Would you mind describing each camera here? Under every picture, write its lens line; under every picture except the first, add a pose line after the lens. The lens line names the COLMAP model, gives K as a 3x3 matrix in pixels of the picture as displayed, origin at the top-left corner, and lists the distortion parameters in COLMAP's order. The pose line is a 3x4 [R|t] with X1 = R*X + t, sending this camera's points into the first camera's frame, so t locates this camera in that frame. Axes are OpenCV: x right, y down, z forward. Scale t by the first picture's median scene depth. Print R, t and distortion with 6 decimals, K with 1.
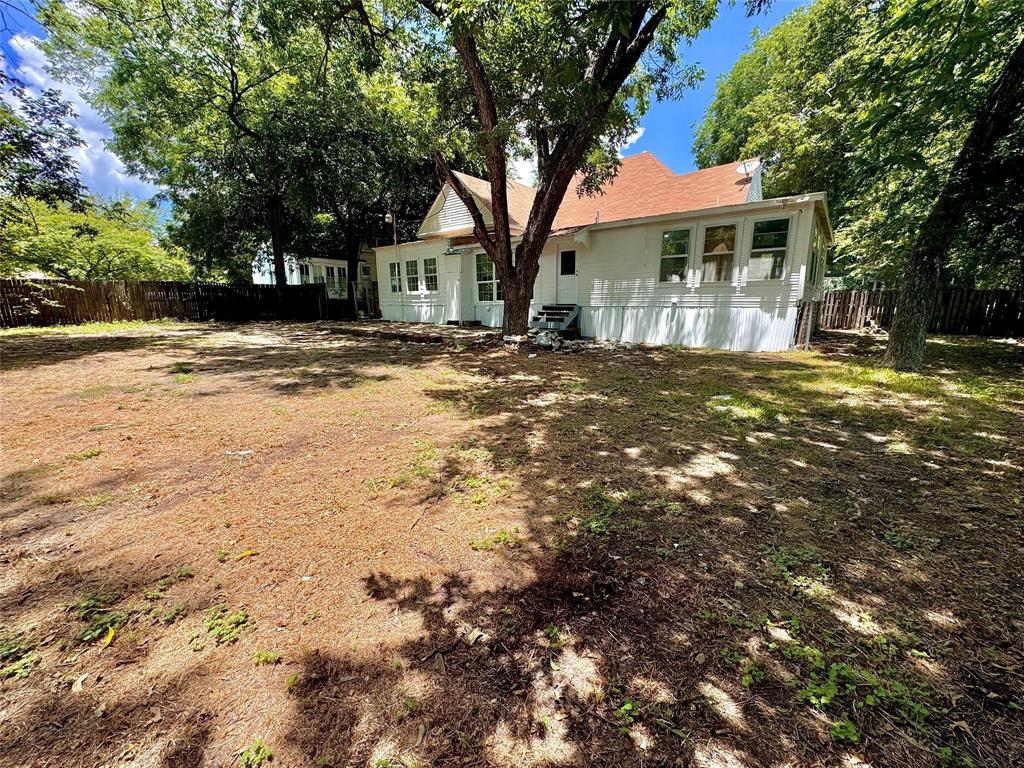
lens RADIAL K [[407.0, 0, 512.0], [0, 407.0, 384.0], [0, 0, 1]] dist [-0.000107, 0.000230]
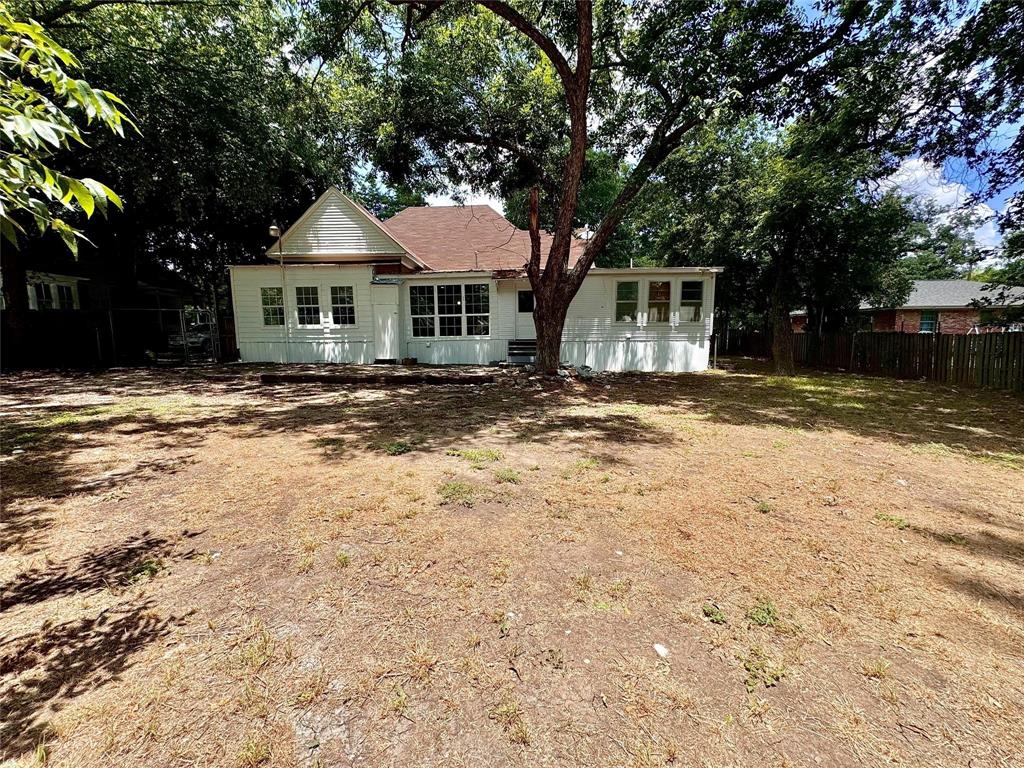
lens RADIAL K [[407.0, 0, 512.0], [0, 407.0, 384.0], [0, 0, 1]] dist [-0.000107, 0.000230]
pose [[0.797587, -0.056429, 0.600559, -0.632145], [0.121421, 0.990255, -0.068210, -0.015573], [-0.590857, 0.127324, 0.796666, 0.223059]]
